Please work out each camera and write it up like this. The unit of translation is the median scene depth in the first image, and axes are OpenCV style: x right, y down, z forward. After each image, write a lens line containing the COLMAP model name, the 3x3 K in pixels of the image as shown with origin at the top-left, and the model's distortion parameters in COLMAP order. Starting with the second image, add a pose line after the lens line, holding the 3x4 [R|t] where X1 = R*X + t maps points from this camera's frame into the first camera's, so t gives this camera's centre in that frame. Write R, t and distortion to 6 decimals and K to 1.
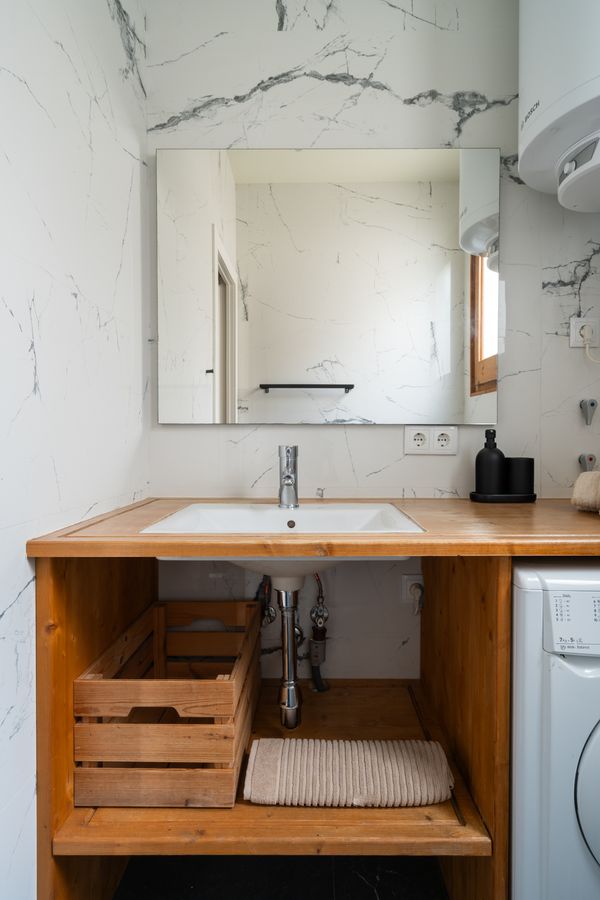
lens RADIAL K [[479.6, 0, 300.0], [0, 479.6, 450.0], [0, 0, 1]] dist [0.002276, 0.000109]
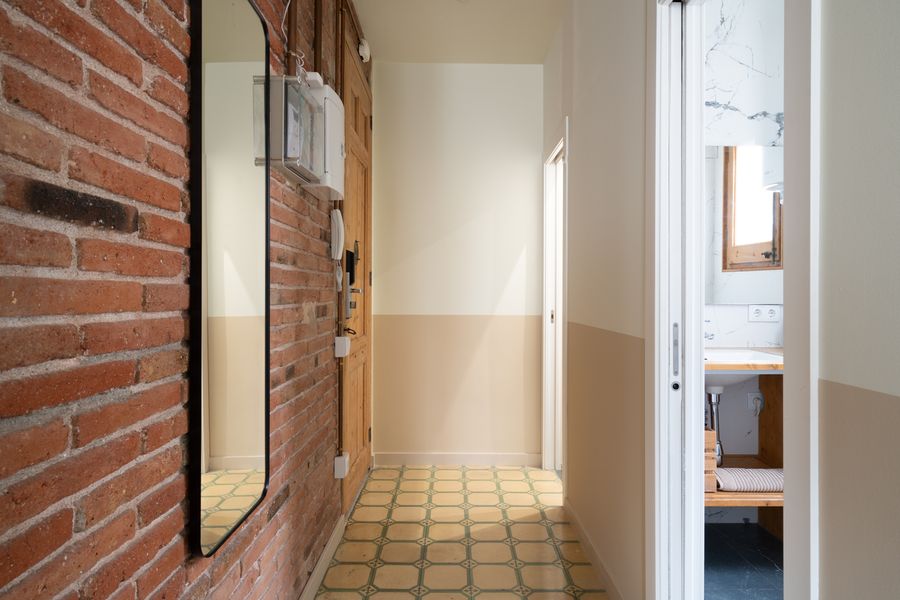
lens RADIAL K [[515.3, 0, 450.0], [0, 515.3, 300.0], [0, 0, 1]] dist [-0.001301, -0.000311]
pose [[0.999870, -0.001658, 0.016044, -0.886722], [0.001868, 0.999913, -0.013071, -0.047045], [-0.016021, 0.013099, 0.999786, -0.827725]]
